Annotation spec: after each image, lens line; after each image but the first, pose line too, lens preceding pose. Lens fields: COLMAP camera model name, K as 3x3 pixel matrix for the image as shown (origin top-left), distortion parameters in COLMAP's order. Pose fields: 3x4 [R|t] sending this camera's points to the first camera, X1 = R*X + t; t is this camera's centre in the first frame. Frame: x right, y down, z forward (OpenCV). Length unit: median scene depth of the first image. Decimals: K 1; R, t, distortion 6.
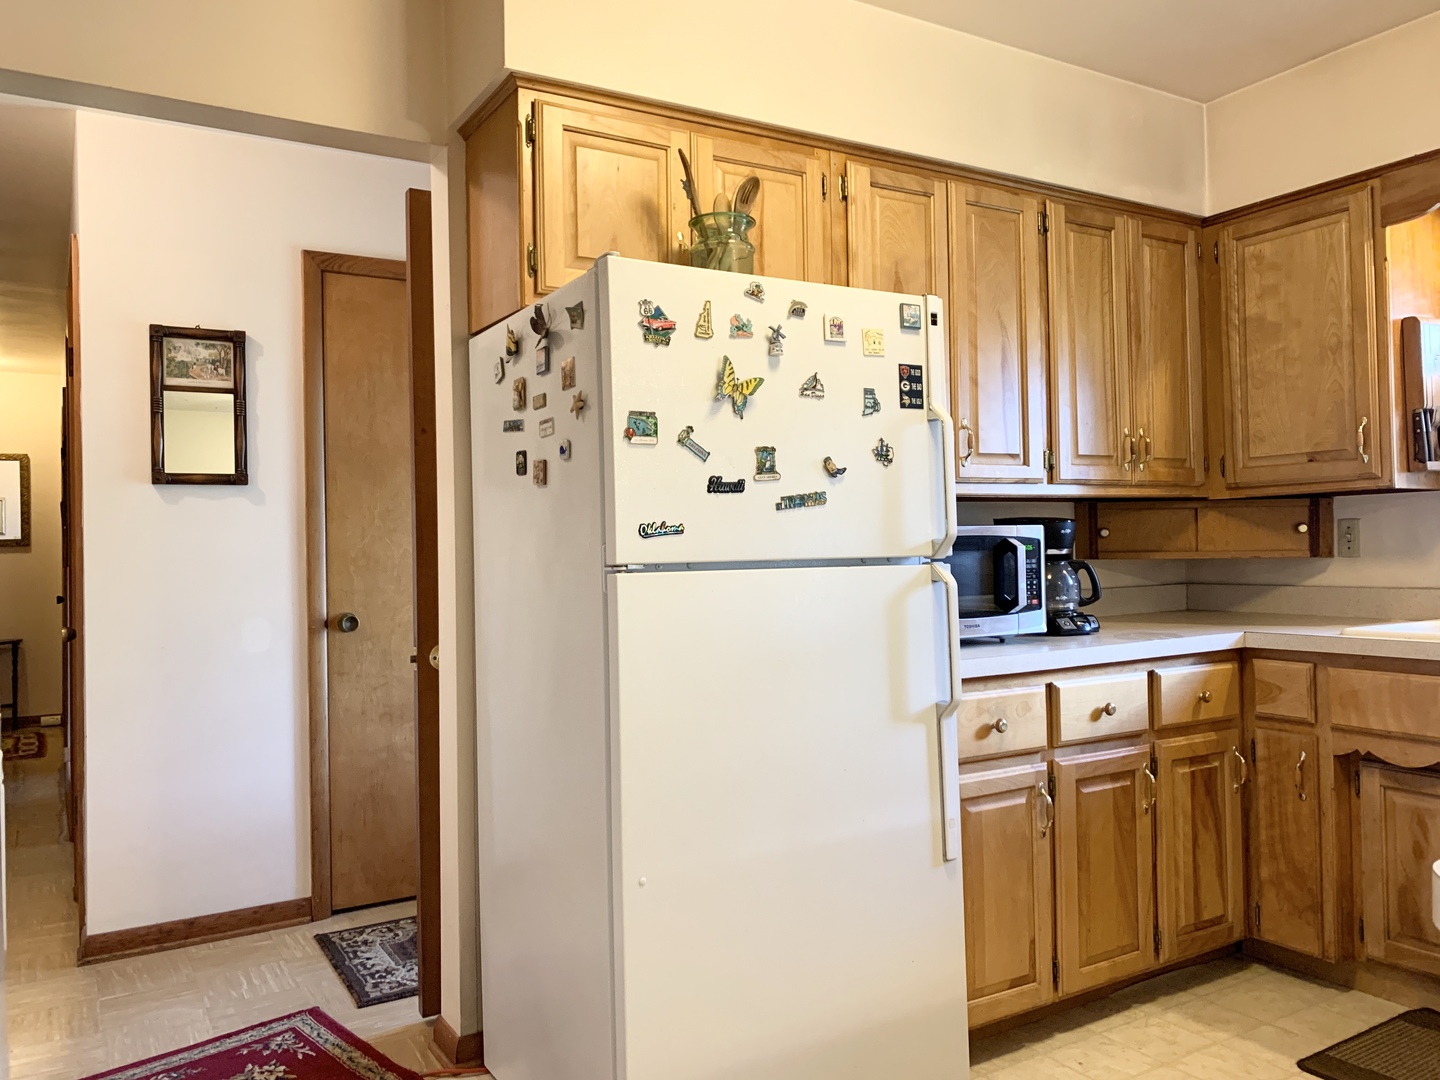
lens RADIAL K [[1113.0, 0, 720.7], [0, 1113.0, 537.8], [0, 0, 1]] dist [0.048985, -0.041844]
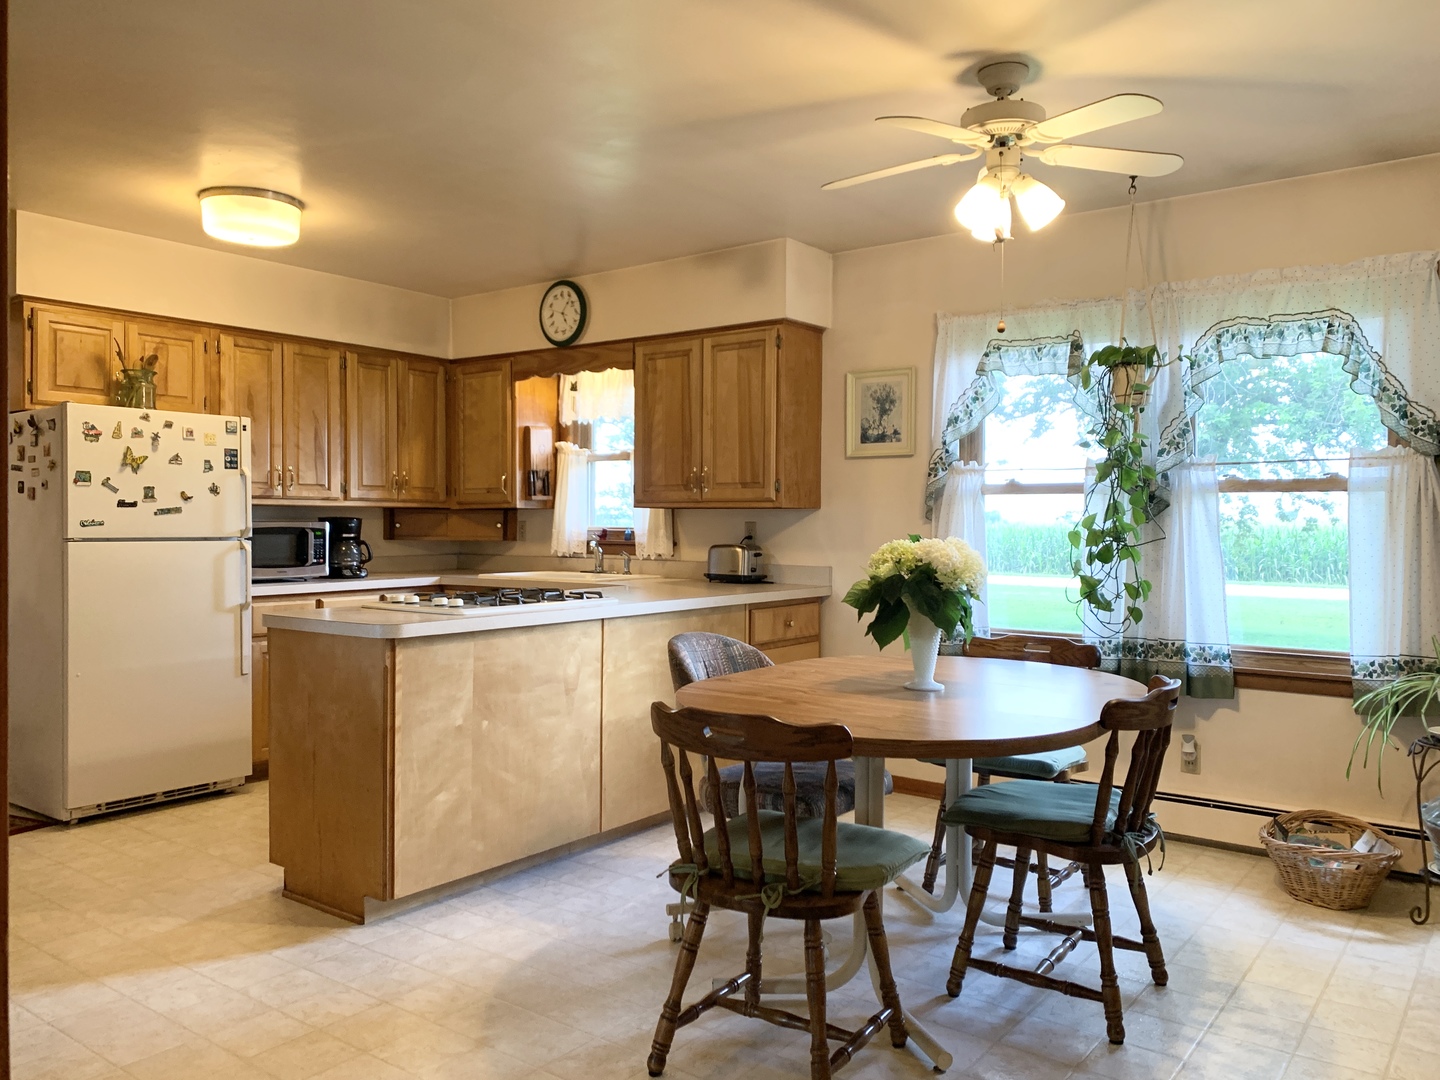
lens RADIAL K [[1113.0, 0, 710.9], [0, 1113.0, 529.6], [0, 0, 1]] dist [0.048985, -0.041844]
pose [[0.932034, 0.022722, 0.361659, 0.244932], [-0.027456, 0.999591, 0.007956, -0.039310], [-0.361330, -0.017345, 0.932277, -1.331099]]
